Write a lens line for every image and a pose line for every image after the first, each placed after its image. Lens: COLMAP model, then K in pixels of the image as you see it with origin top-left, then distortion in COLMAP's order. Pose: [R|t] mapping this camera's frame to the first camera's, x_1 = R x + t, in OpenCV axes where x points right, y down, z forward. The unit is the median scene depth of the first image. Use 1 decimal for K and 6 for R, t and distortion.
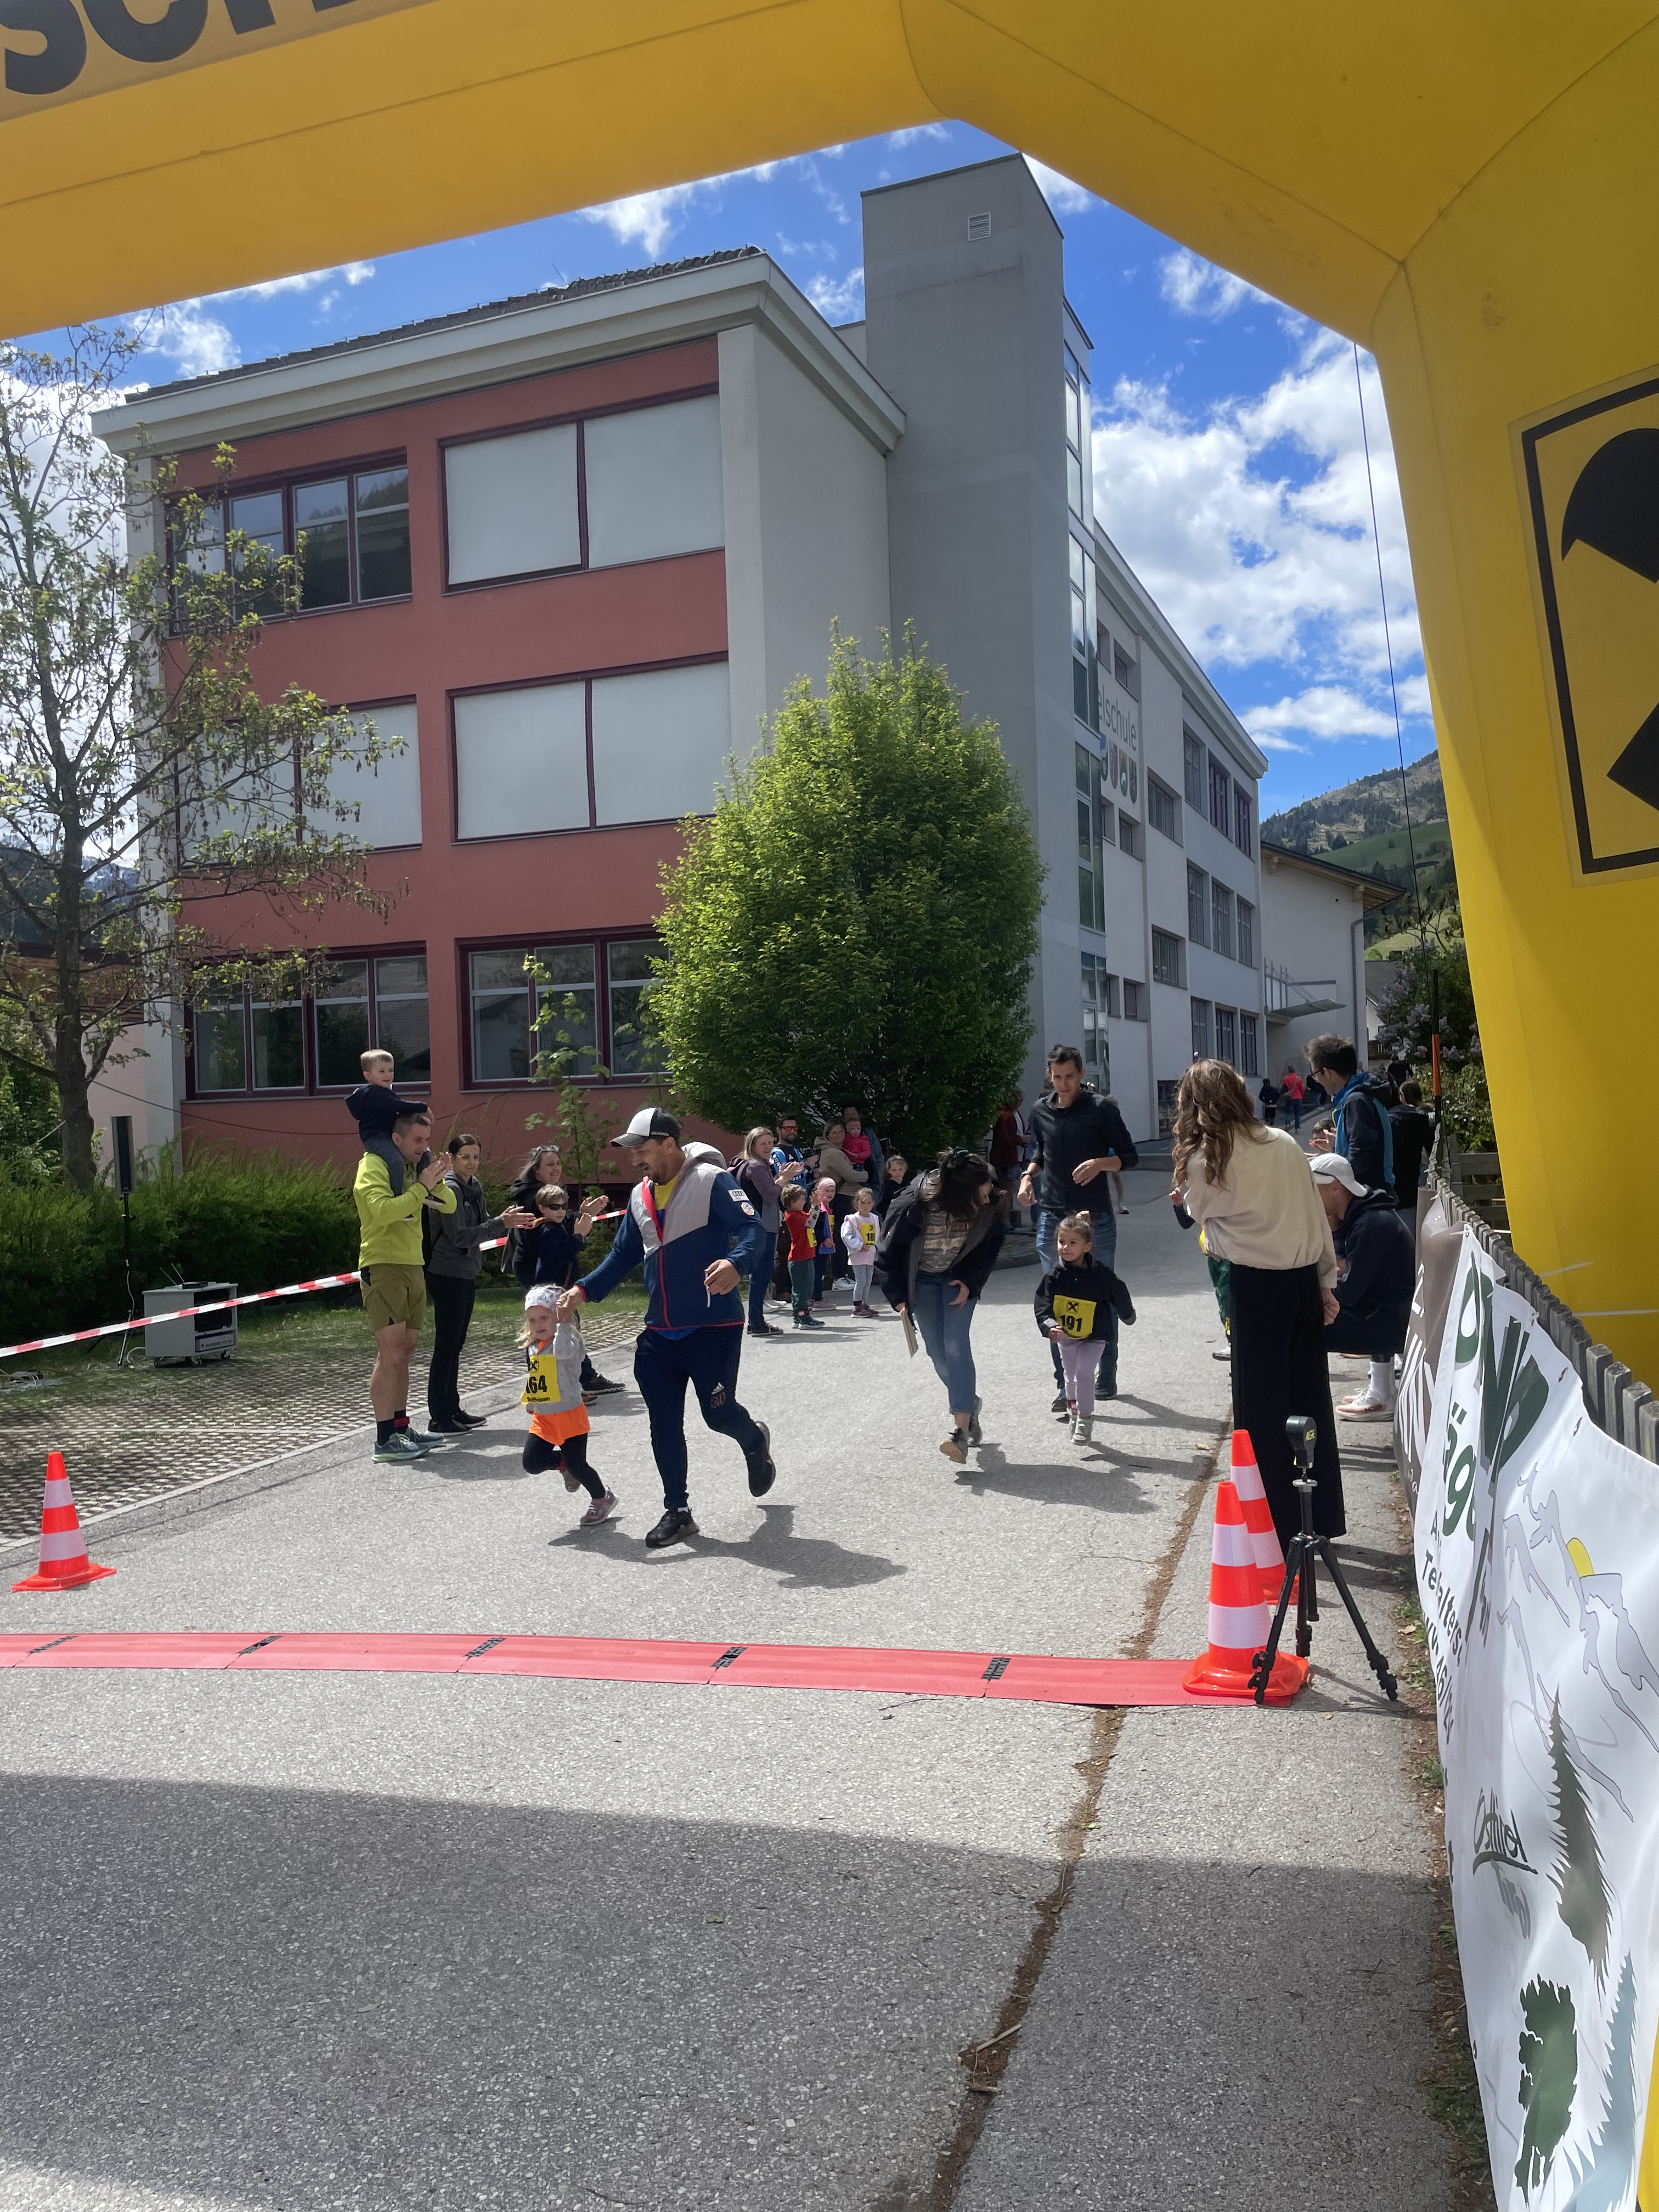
lens RADIAL K [[1670.7, 0, 820.5], [0, 1670.7, 1087.3], [0, 0, 1]] dist [0.093409, -0.125263]
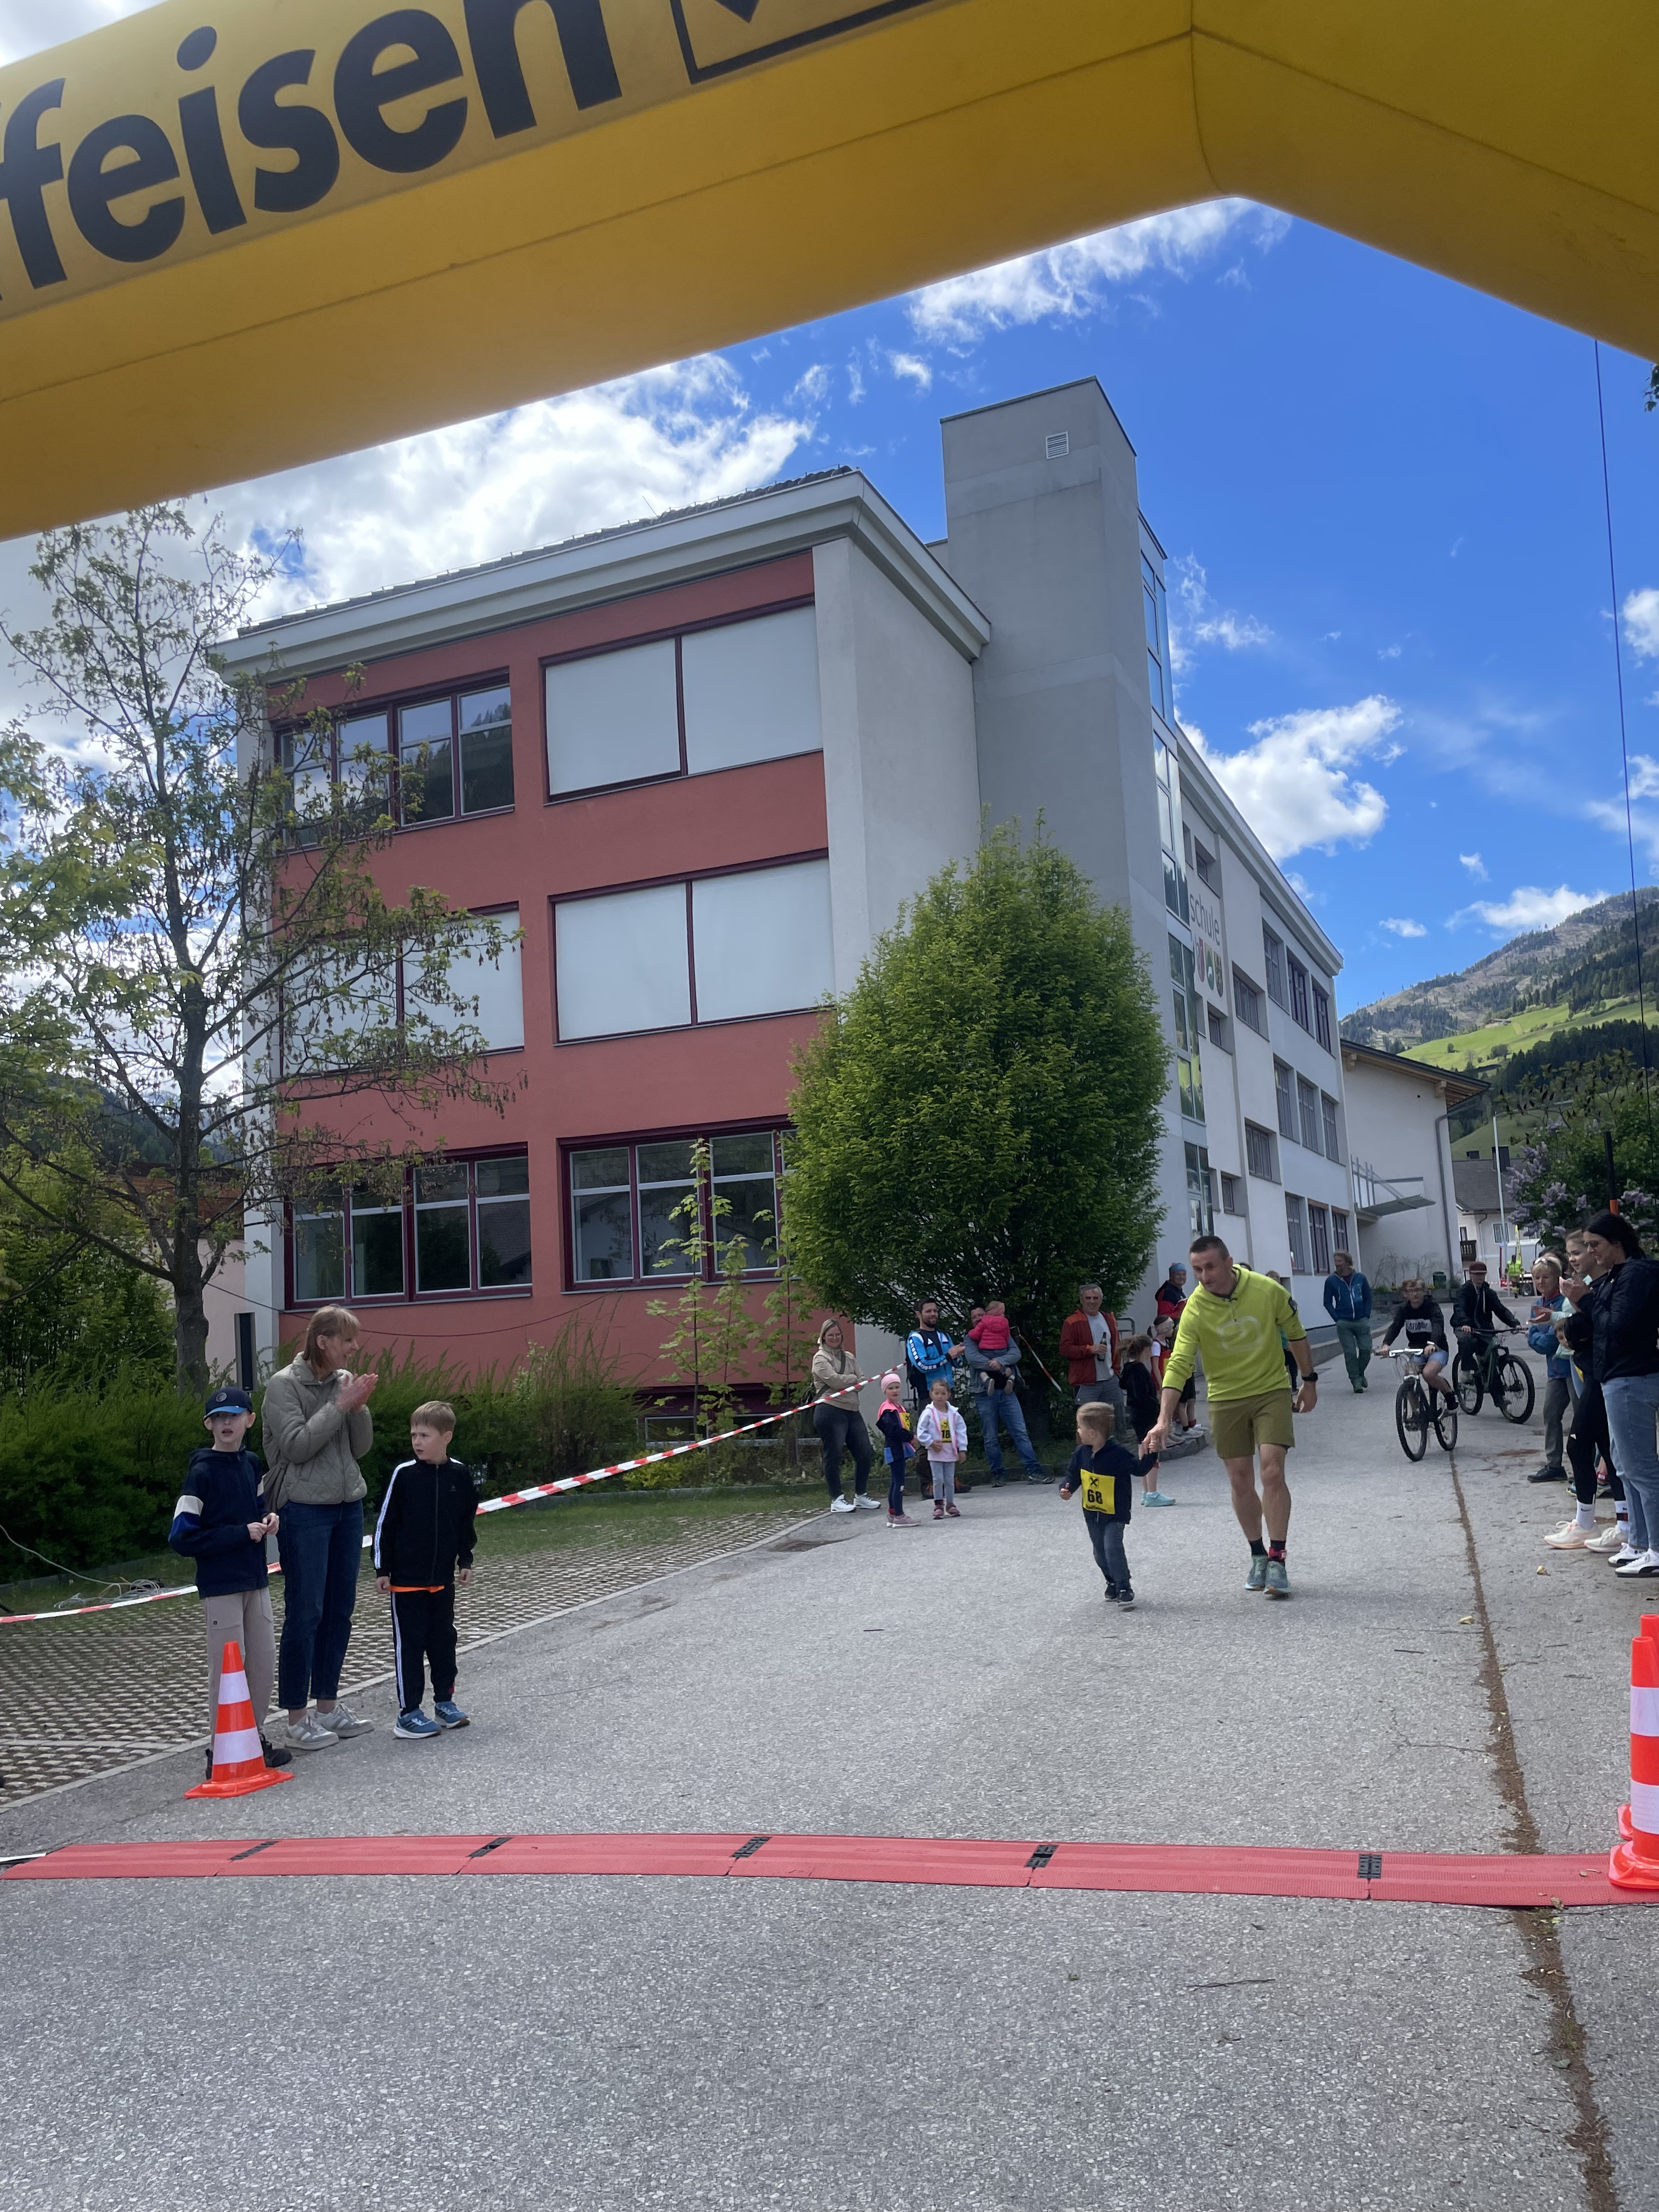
lens RADIAL K [[1668.1, 0, 815.9], [0, 1668.1, 1121.6], [0, 0, 1]] dist [0.096595, -0.129748]
pose [[0.999110, -0.022740, -0.035536, -0.100356], [0.018736, 0.993843, -0.109203, 0.042742], [0.037800, 0.108440, 0.993384, 0.070126]]
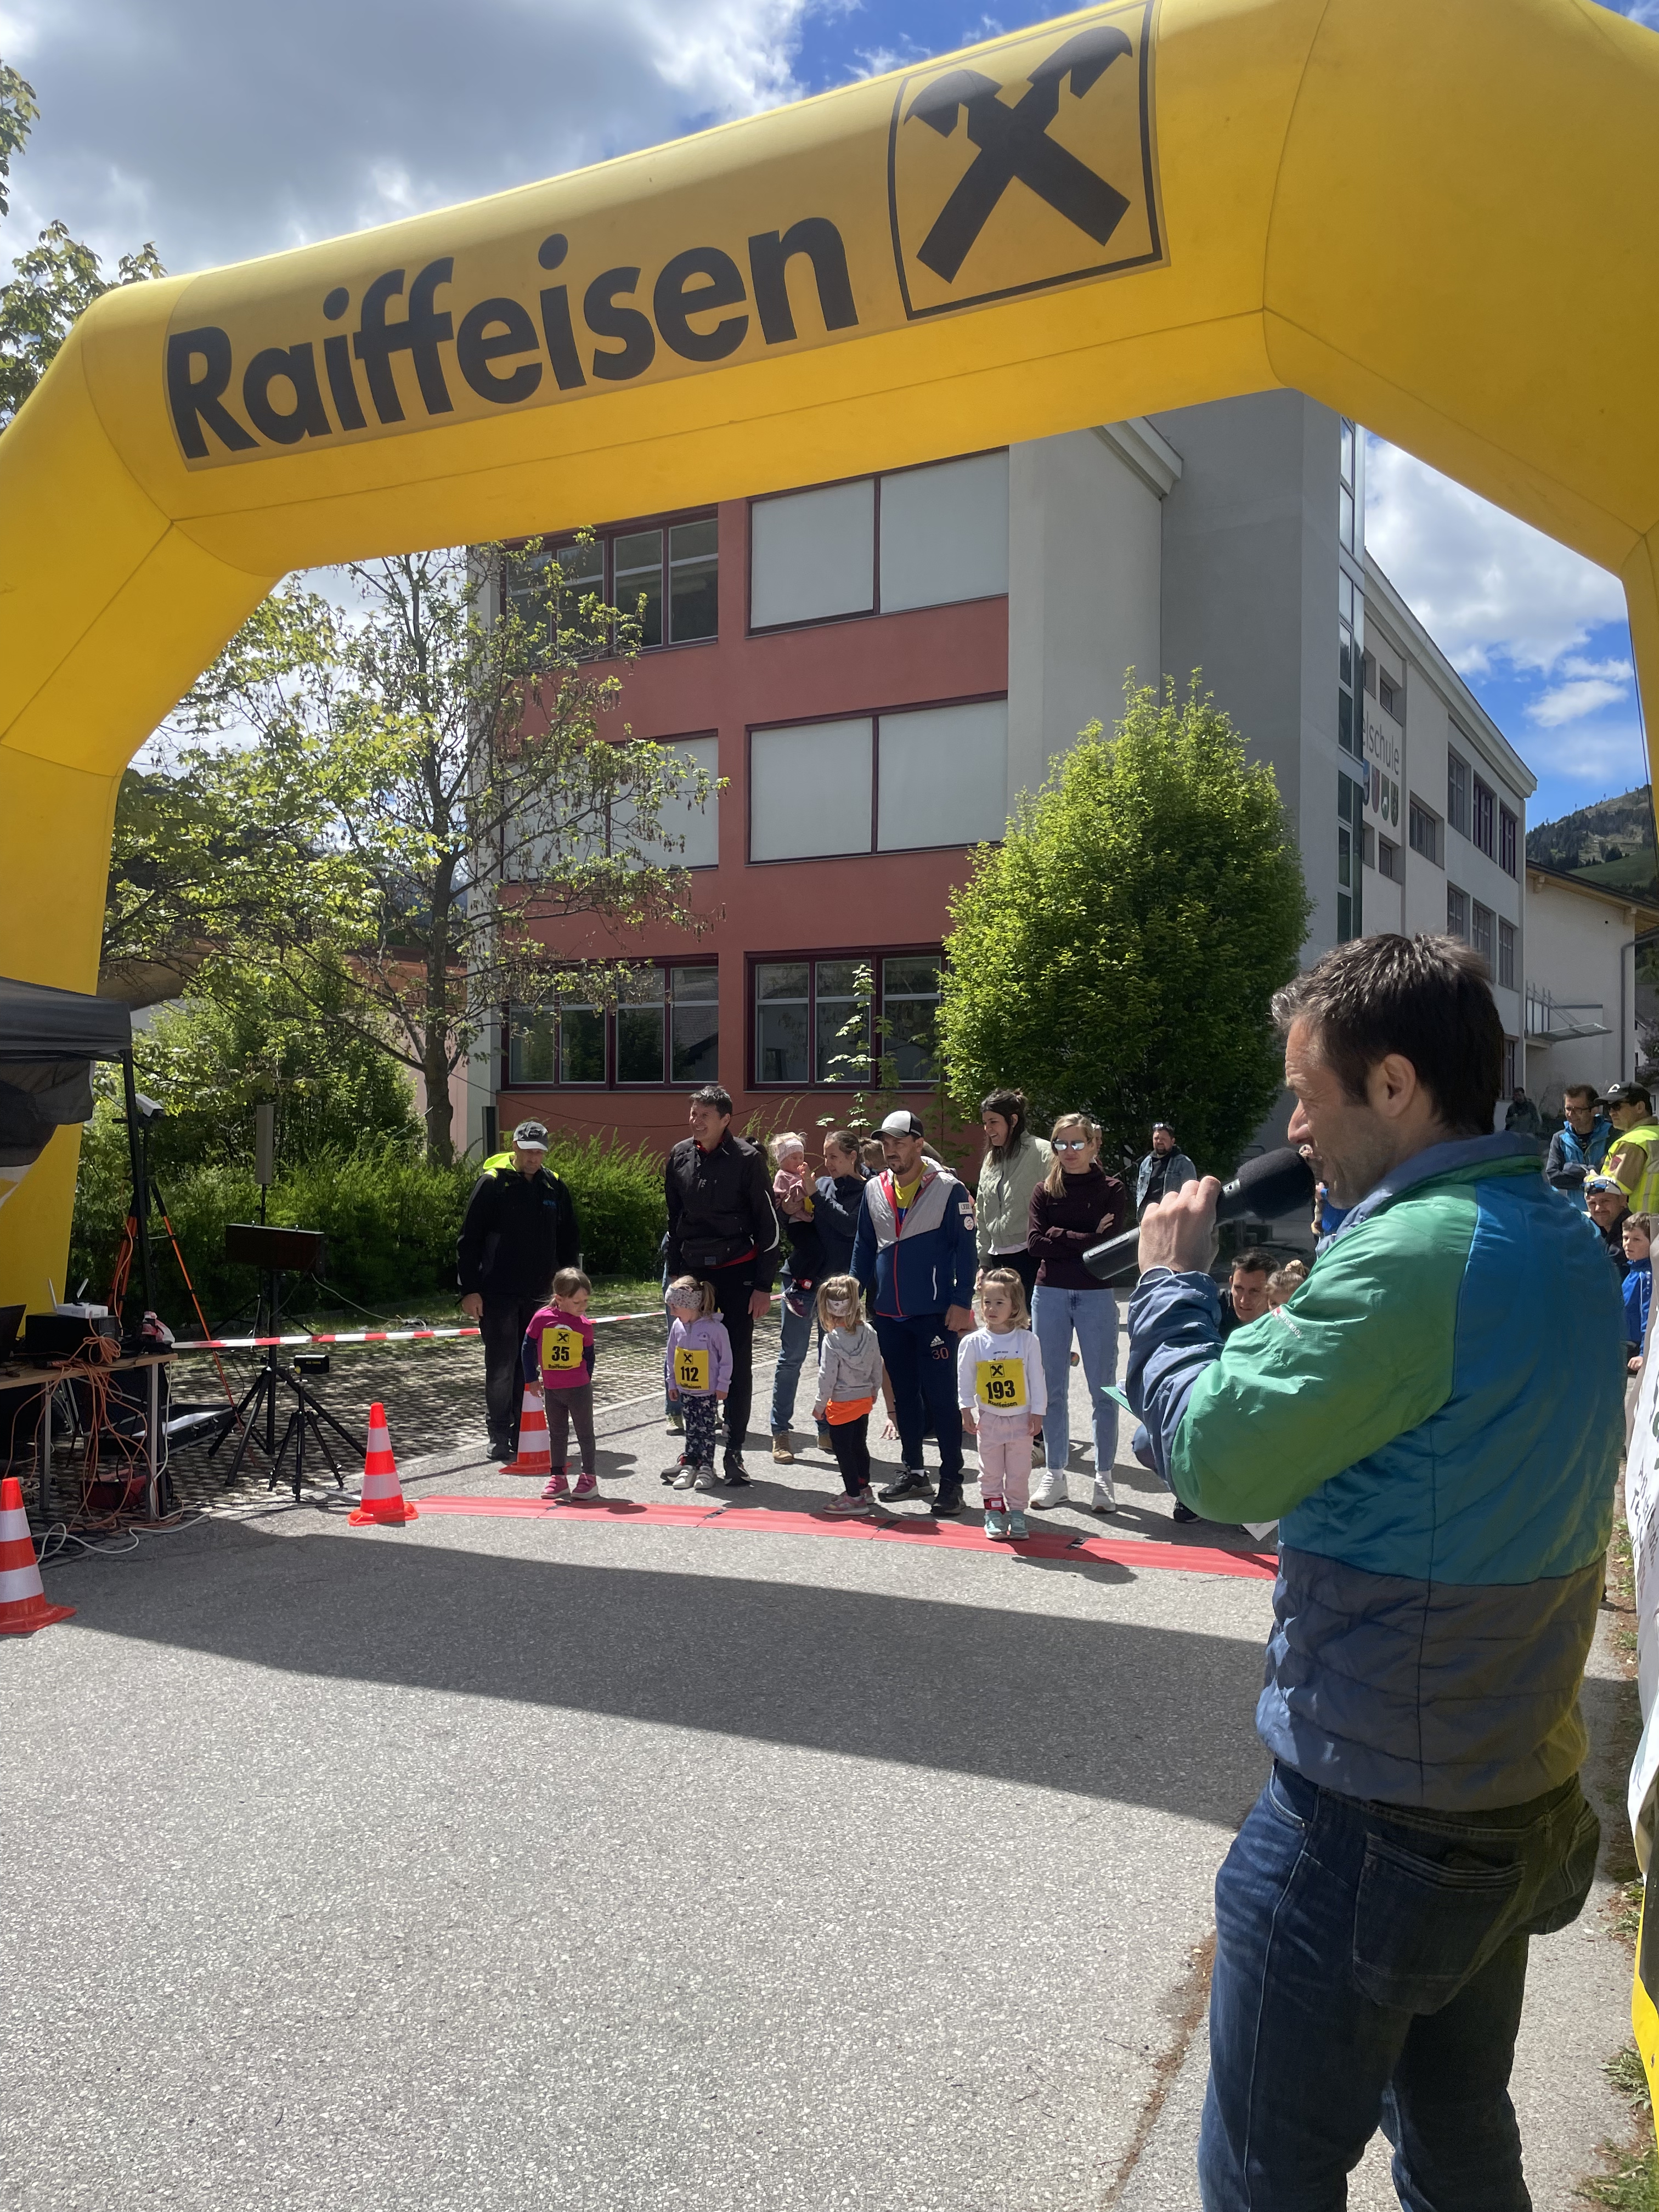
lens RADIAL K [[1674.1, 0, 820.2], [0, 1674.1, 1090.0], [0, 0, 1]] dist [0.093324, -0.127132]
pose [[0.990362, 0.035262, -0.133941, -0.068397], [-0.035185, 0.999376, 0.002942, -0.012151], [0.133961, 0.001799, 0.990985, -0.264648]]
